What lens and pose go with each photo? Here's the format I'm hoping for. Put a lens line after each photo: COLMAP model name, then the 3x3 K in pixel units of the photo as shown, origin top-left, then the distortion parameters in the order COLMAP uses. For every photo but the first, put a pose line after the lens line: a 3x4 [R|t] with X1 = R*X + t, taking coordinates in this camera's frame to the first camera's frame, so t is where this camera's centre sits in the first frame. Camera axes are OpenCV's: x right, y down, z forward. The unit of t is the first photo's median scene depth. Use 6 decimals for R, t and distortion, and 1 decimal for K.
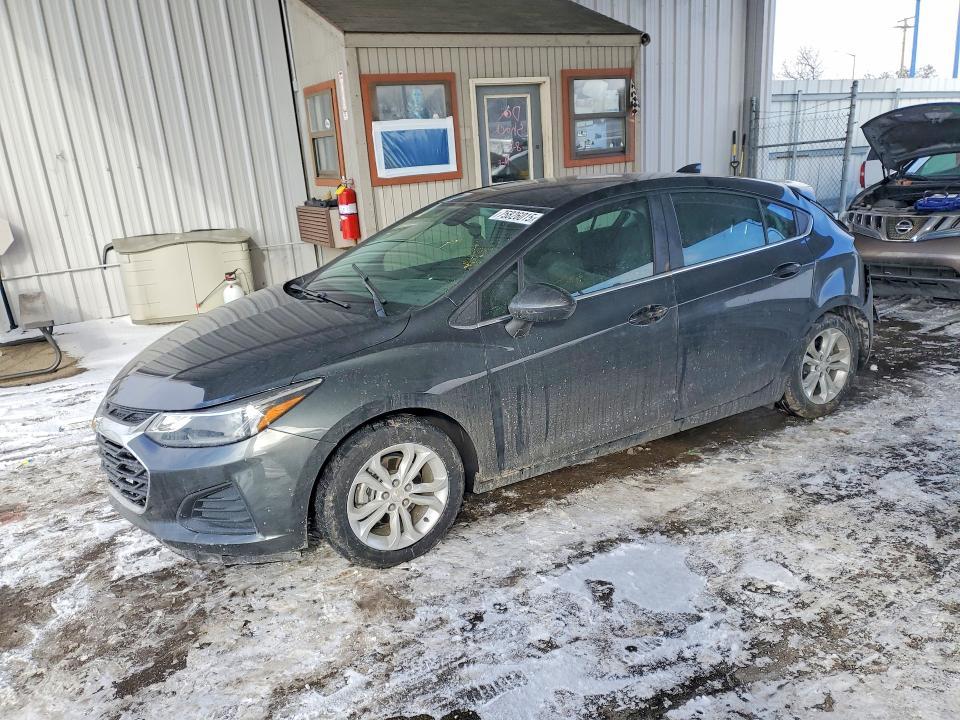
lens RADIAL K [[713.2, 0, 480.0], [0, 713.2, 360.0], [0, 0, 1]] dist [0.003953, 0.004178]
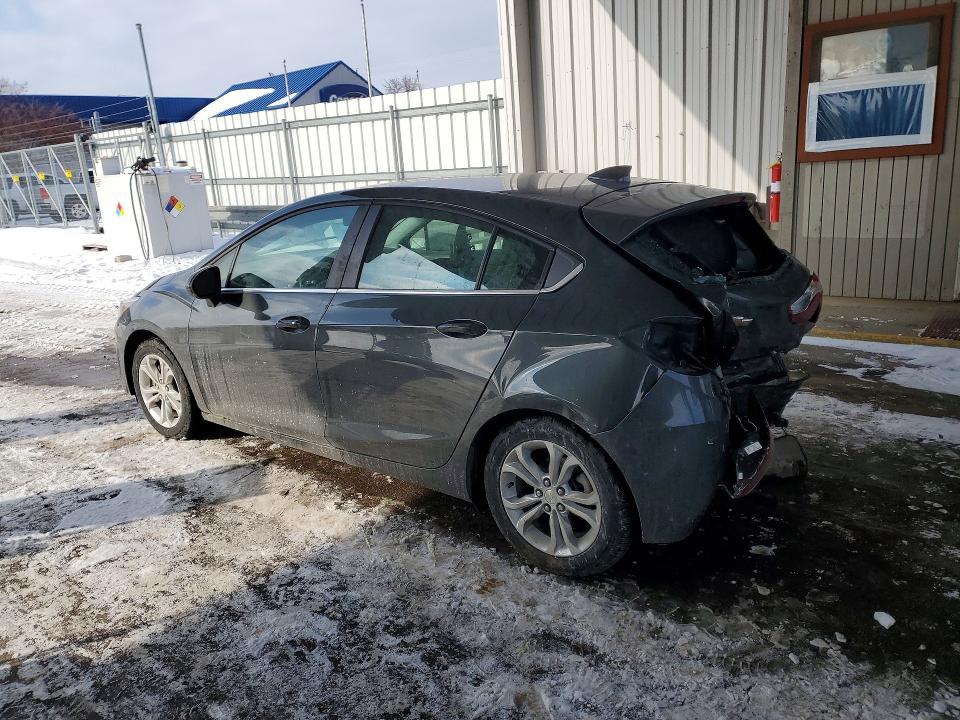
lens RADIAL K [[718.6, 0, 480.0], [0, 718.6, 360.0], [0, 0, 1]] dist [0.008016, 0.003303]
pose [[0.390992, 0.291601, -0.872980, 1.138570], [-0.229942, 0.949356, 0.214126, -0.269183], [0.891208, 0.117013, 0.438241, 0.749024]]
